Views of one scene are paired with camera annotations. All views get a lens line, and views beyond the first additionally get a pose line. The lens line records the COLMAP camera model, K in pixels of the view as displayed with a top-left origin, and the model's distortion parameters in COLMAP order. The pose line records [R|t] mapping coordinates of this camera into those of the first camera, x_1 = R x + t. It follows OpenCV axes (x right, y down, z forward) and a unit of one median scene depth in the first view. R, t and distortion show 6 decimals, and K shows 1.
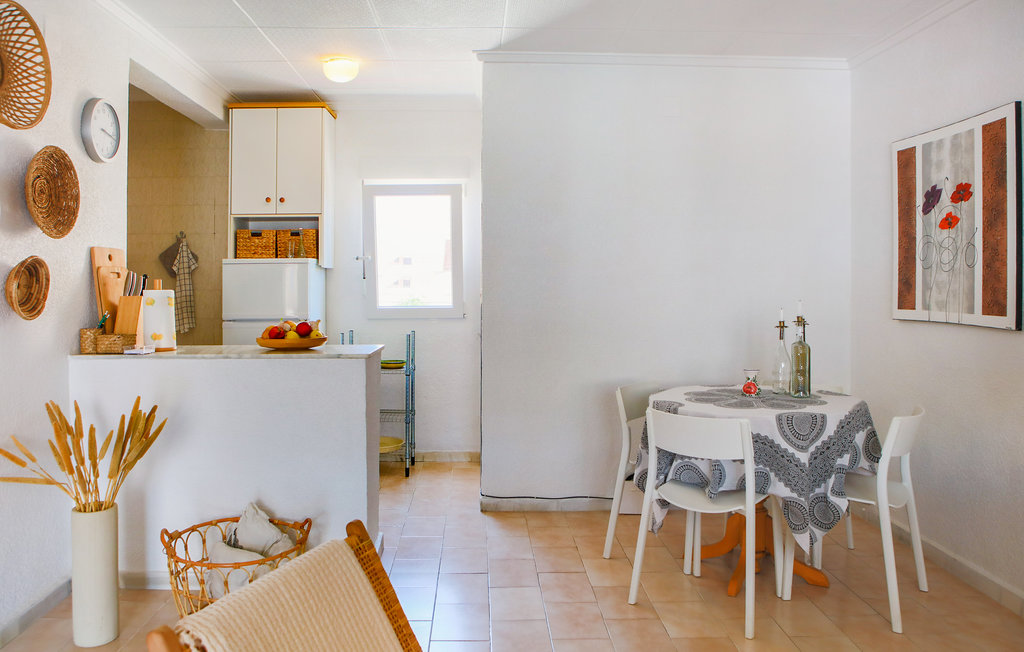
lens RADIAL K [[776.1, 0, 513.0], [0, 776.1, 286.3], [0, 0, 1]] dist [-0.060344, 0.025141]
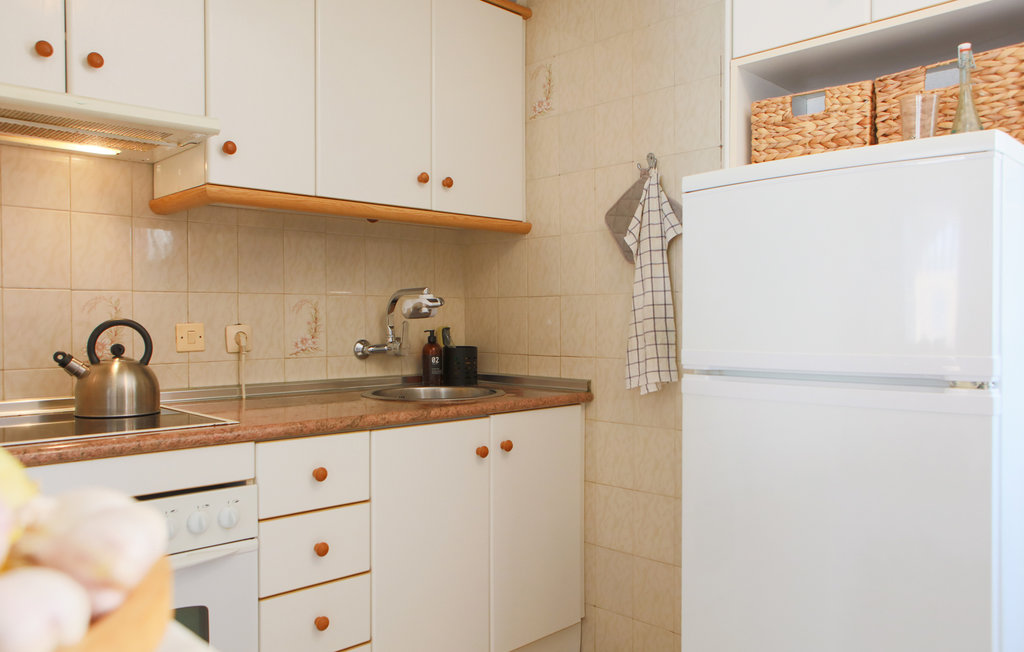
lens RADIAL K [[776.1, 0, 509.3], [0, 776.1, 327.2], [0, 0, 1]] dist [-0.060344, 0.025141]
pose [[0.687725, 0.004311, -0.725959, -0.291070], [-0.001457, 0.999989, 0.004559, 0.037430], [0.725970, -0.002078, 0.687723, 1.079237]]
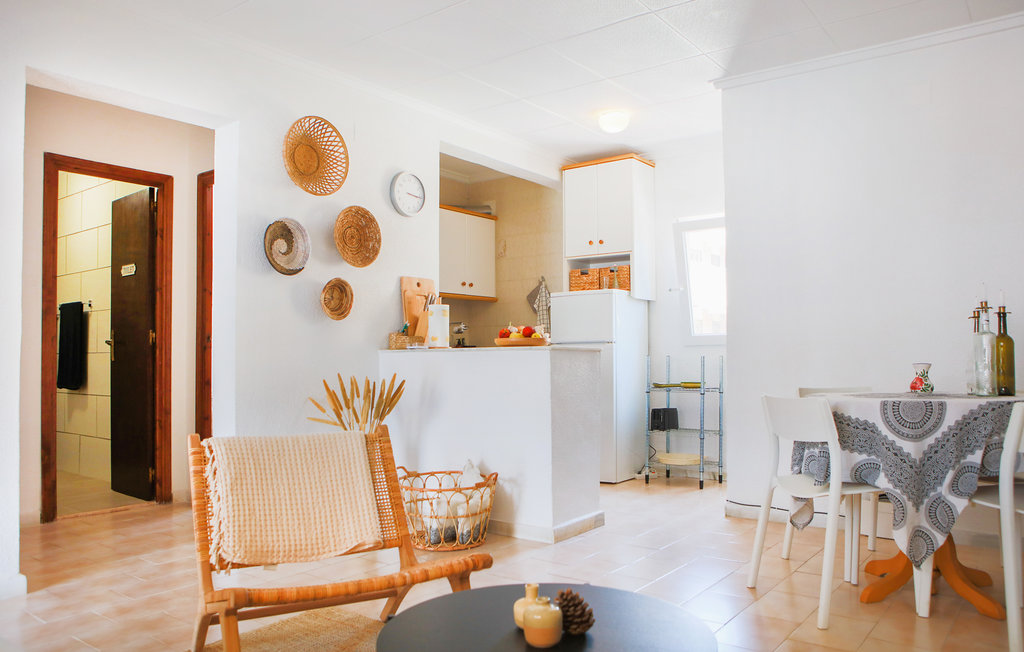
lens RADIAL K [[776.1, 0, 515.5], [0, 776.1, 330.0], [0, 0, 1]] dist [-0.060344, 0.025141]
pose [[0.780700, -0.027299, -0.624309, 0.511296], [0.002793, 0.999188, -0.040198, 0.106499], [0.624899, 0.029639, 0.780143, 0.010771]]
